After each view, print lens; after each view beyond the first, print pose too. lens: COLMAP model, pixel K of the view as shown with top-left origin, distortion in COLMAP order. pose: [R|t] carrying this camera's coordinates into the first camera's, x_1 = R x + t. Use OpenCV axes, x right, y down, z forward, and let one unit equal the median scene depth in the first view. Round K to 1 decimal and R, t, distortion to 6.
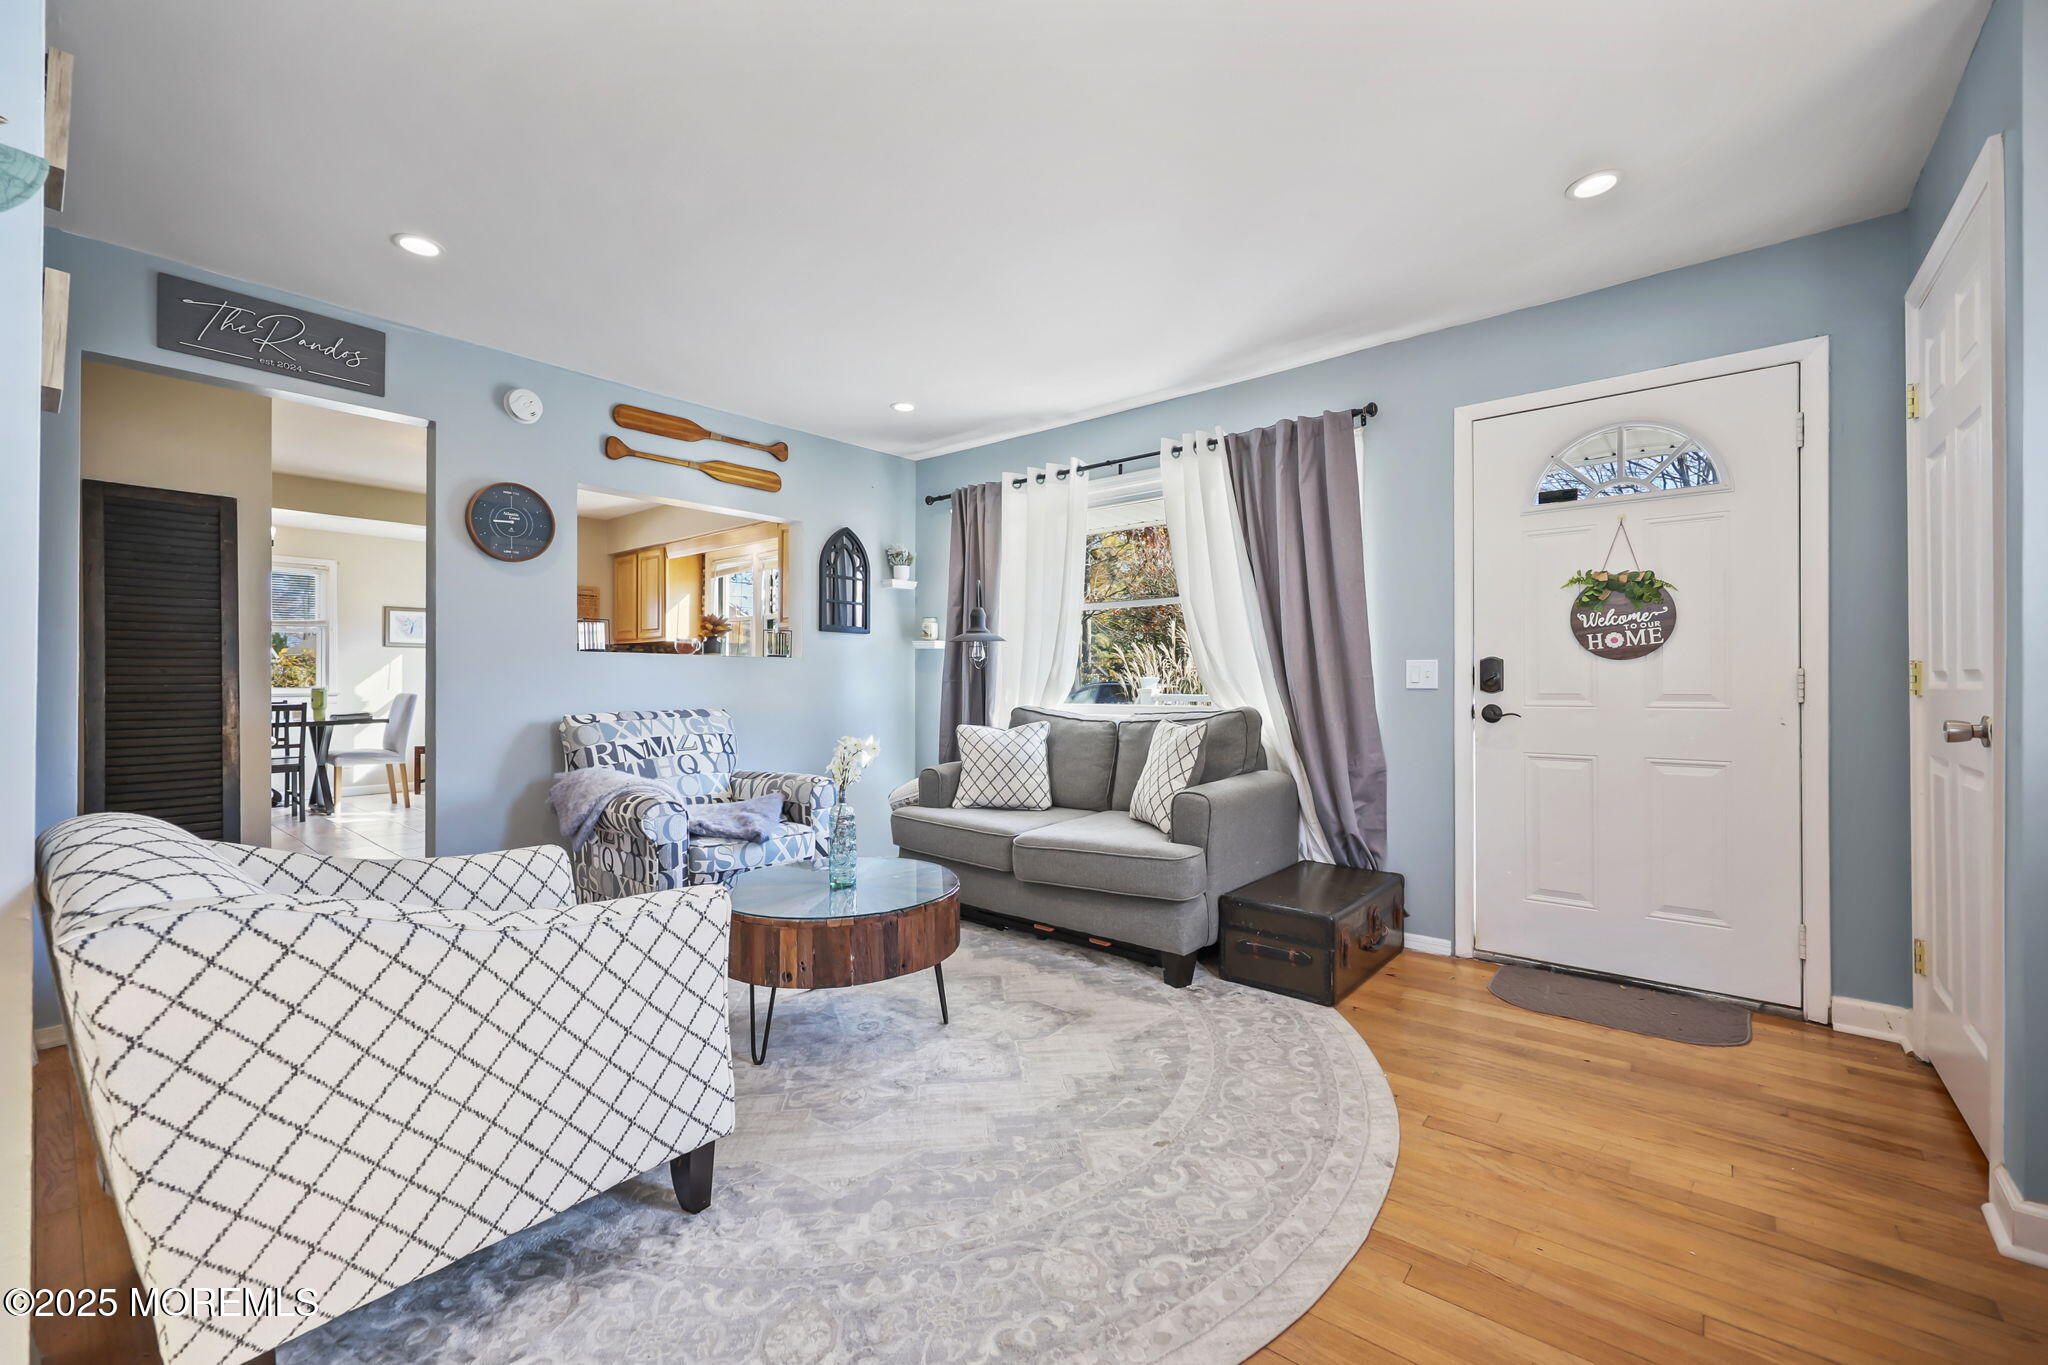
lens RADIAL K [[881.3, 0, 1025.0], [0, 881.3, 679.4], [0, 0, 1]] dist [-0.001063, -0.000022]
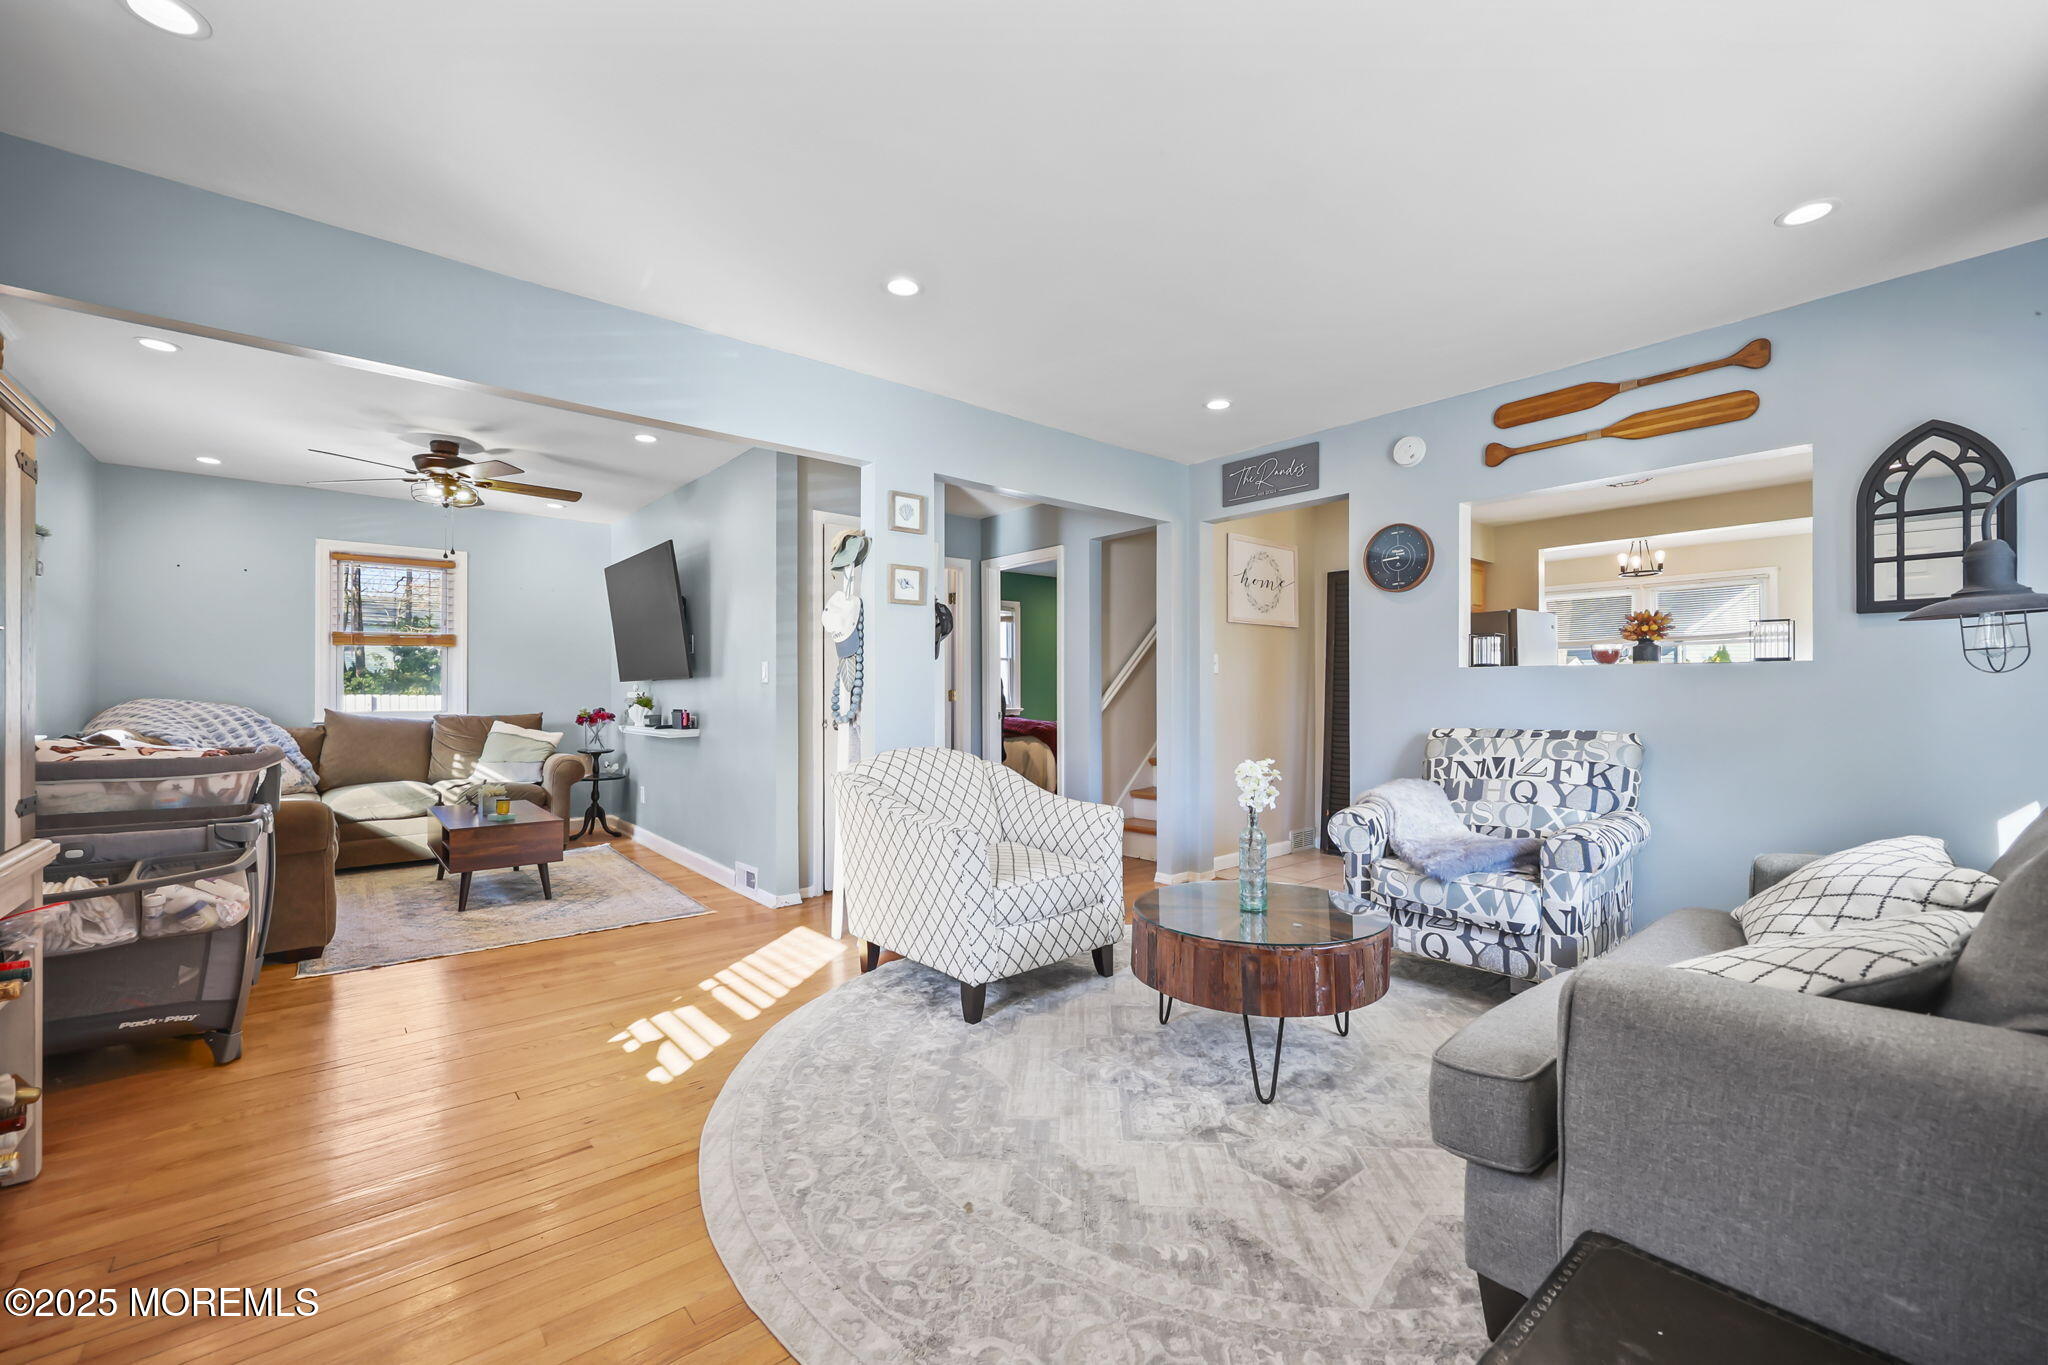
lens RADIAL K [[881.3, 0, 1024.8], [0, 881.3, 687.0], [0, 0, 1]] dist [-0.001063, -0.000022]
pose [[-0.225315, -0.000671, -0.974286, 0.681548], [0.007534, 0.999969, -0.002431, -0.011234], [0.974257, -0.007888, -0.225303, 0.829183]]
